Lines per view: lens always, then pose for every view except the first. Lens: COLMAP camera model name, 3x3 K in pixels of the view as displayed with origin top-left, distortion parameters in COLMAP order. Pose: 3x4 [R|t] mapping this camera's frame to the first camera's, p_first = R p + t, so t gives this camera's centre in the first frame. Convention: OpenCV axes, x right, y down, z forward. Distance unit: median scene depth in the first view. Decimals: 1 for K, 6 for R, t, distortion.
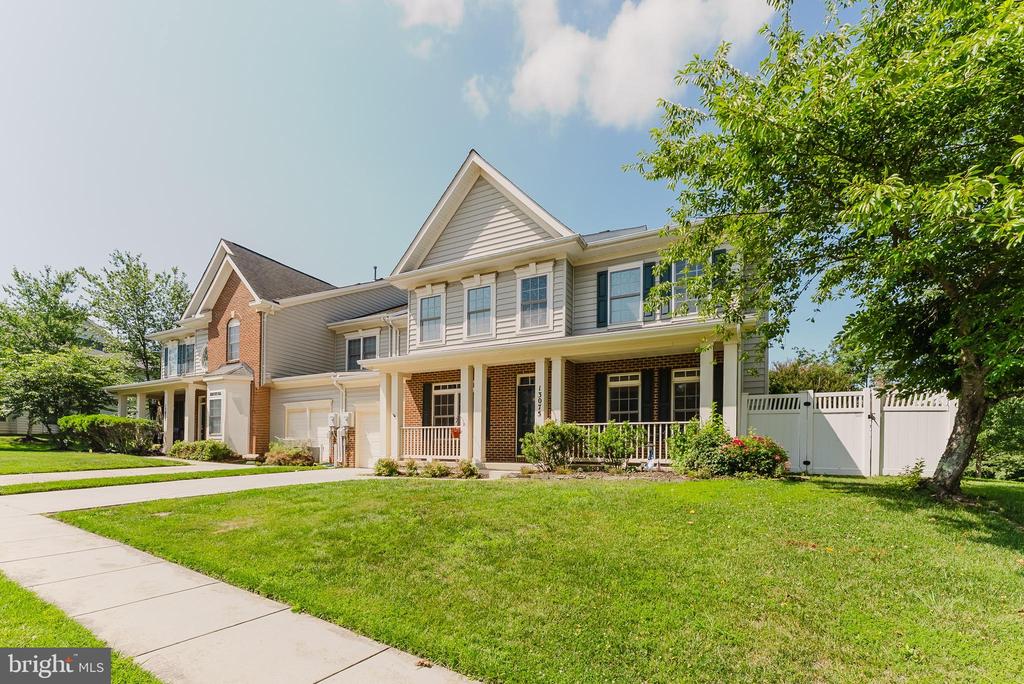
lens RADIAL K [[428.5, 0, 512.0], [0, 428.5, 342.0], [0, 0, 1]] dist [-0.000237, 0.000201]
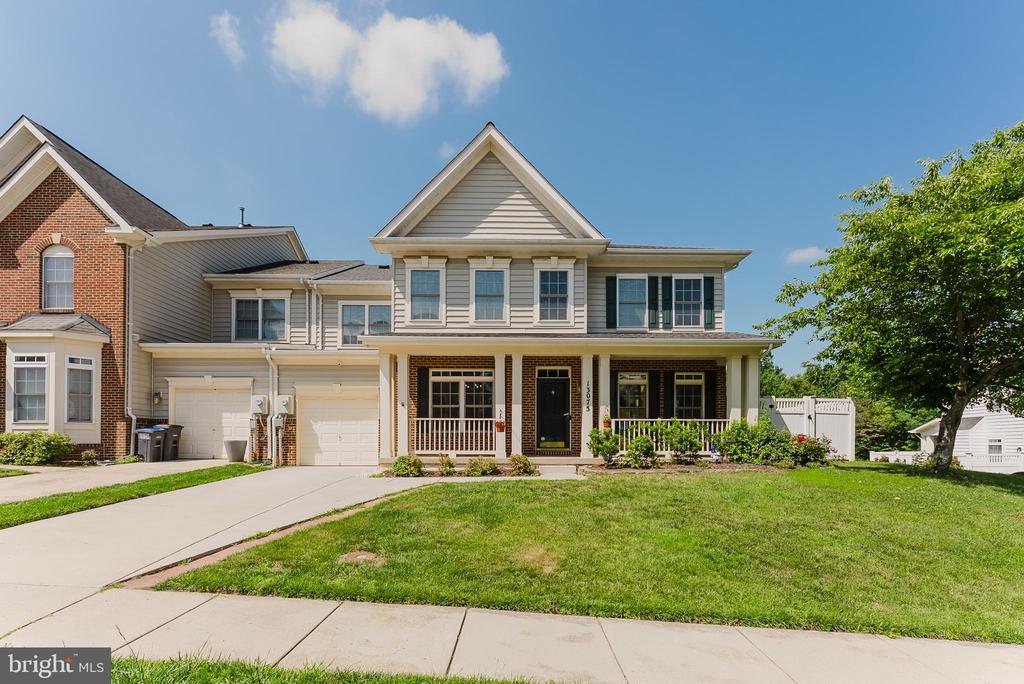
lens RADIAL K [[424.7, 0, 513.5], [0, 424.7, 330.6], [0, 0, 1]] dist [-0.000756, 0.000022]
pose [[0.884371, 0.104349, 0.454971, -0.468593], [-0.109059, 0.993907, -0.015967, 0.014519], [-0.453865, -0.035498, 0.890363, 0.148405]]
